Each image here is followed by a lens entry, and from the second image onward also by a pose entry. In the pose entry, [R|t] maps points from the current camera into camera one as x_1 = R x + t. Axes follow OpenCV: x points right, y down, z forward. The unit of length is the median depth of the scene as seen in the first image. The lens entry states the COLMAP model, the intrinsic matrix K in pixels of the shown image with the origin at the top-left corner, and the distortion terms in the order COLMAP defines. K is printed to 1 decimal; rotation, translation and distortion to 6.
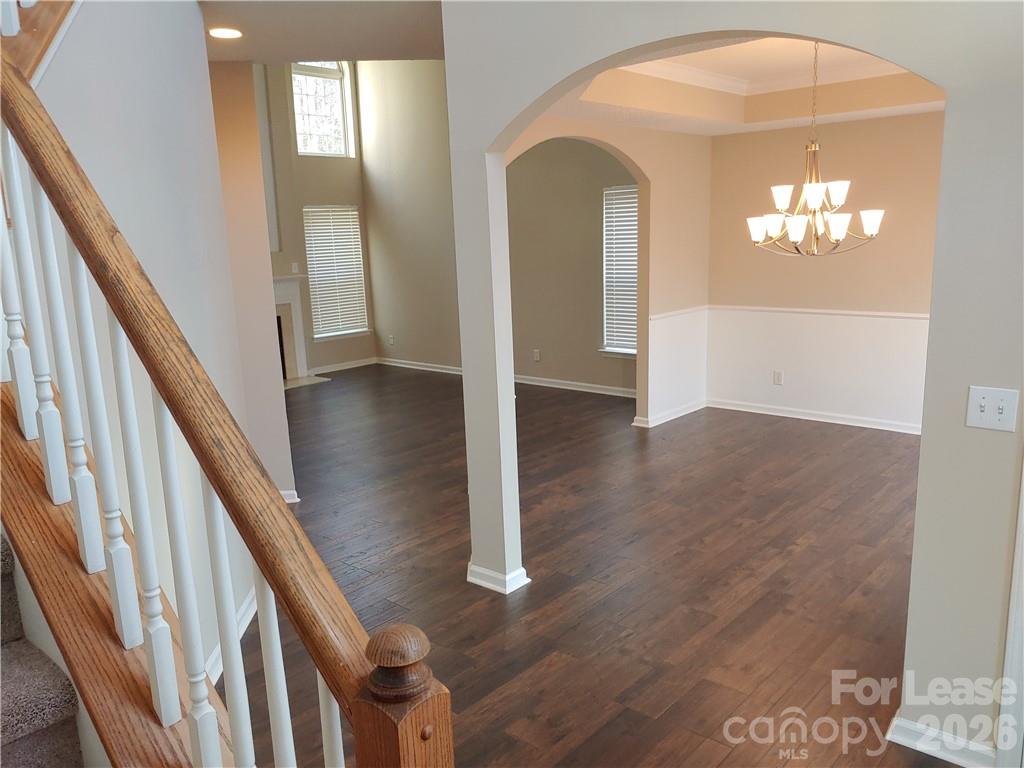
lens RADIAL K [[798.4, 0, 512.0], [0, 798.4, 384.0], [0, 0, 1]] dist [-0.006729, -0.004865]
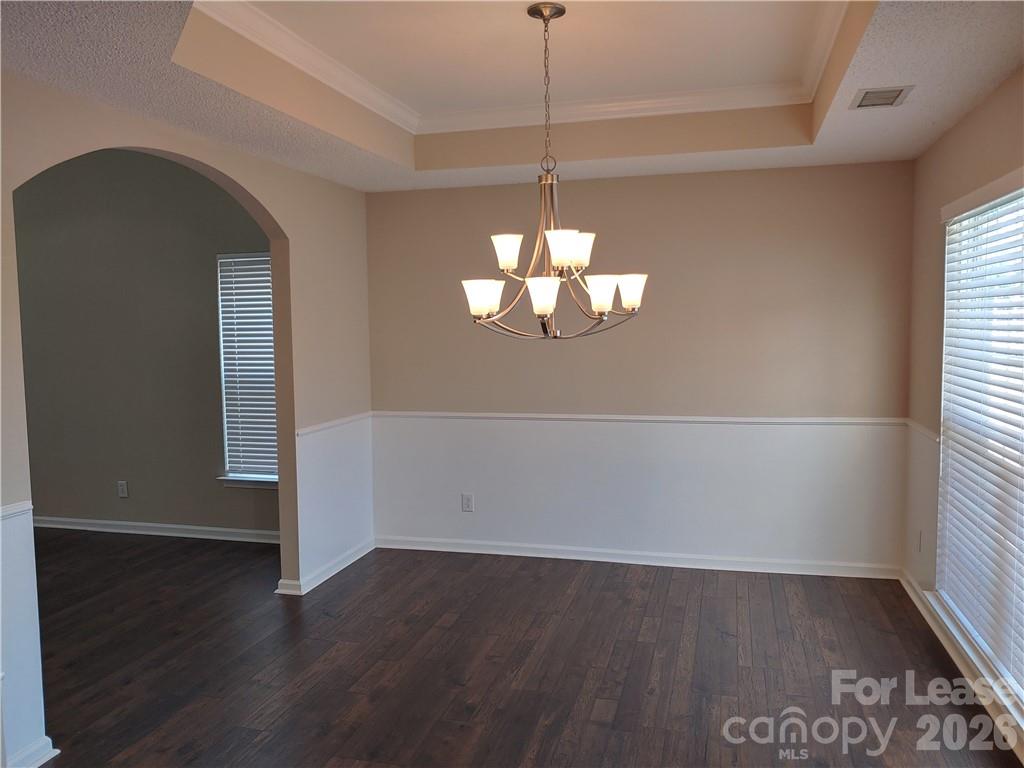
lens RADIAL K [[798.4, 0, 512.0], [0, 798.4, 384.0], [0, 0, 1]] dist [-0.006729, -0.004865]
pose [[0.892297, -0.014364, 0.451221, 0.027160], [0.070474, 0.991672, -0.107795, -0.035924], [-0.445915, 0.127985, 0.885878, 0.288332]]
